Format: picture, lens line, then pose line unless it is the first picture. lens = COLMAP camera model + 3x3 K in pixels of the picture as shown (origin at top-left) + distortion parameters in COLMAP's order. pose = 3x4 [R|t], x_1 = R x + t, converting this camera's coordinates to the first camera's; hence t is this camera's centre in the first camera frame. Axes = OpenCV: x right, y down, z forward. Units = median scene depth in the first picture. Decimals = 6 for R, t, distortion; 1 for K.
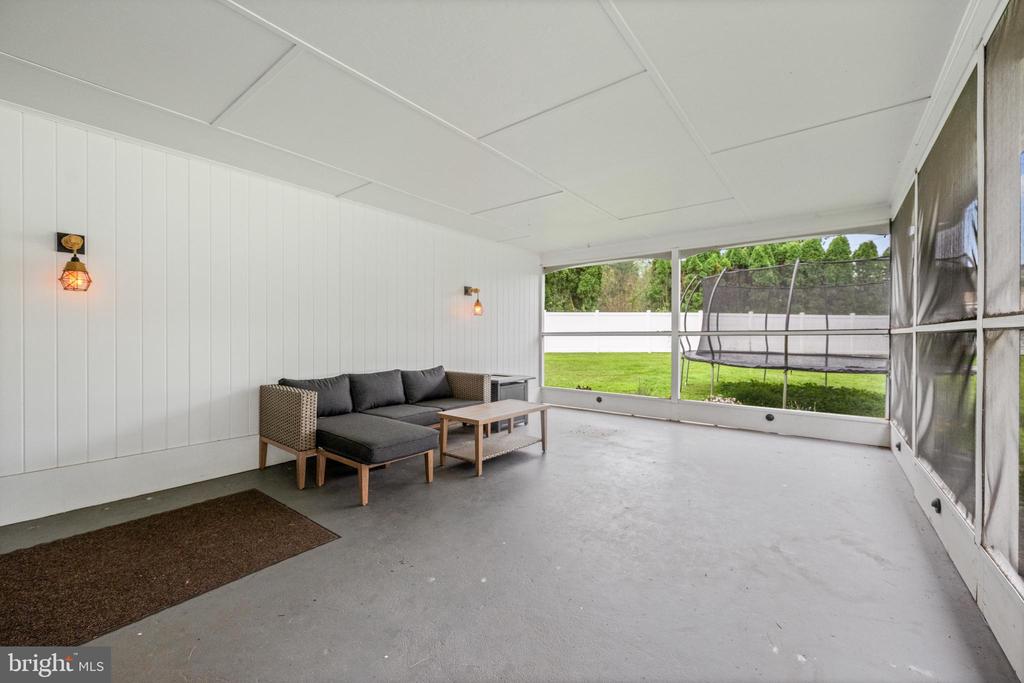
lens RADIAL K [[410.5, 0, 508.7], [0, 410.5, 340.6], [0, 0, 1]] dist [-0.000555, 0.000617]
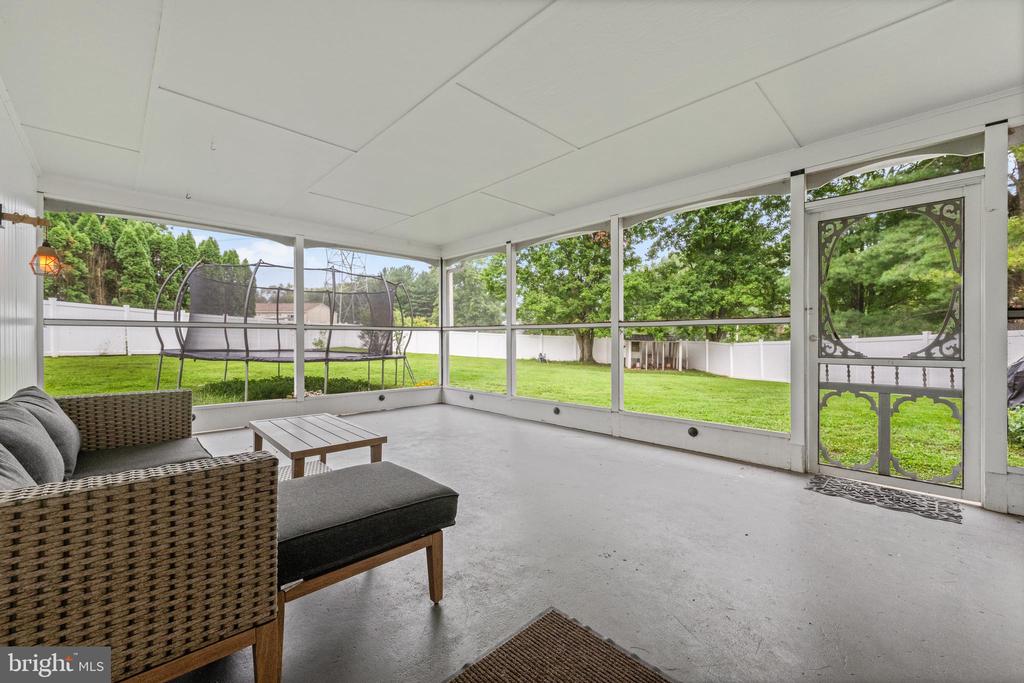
lens RADIAL K [[410.5, 0, 509.8], [0, 410.5, 339.4], [0, 0, 1]] dist [-0.000555, 0.000617]
pose [[0.137481, -0.002452, 0.990501, -0.241760], [0.007319, 0.999972, 0.001460, 0.007600], [-0.990477, 0.007049, 0.137495, 0.216693]]
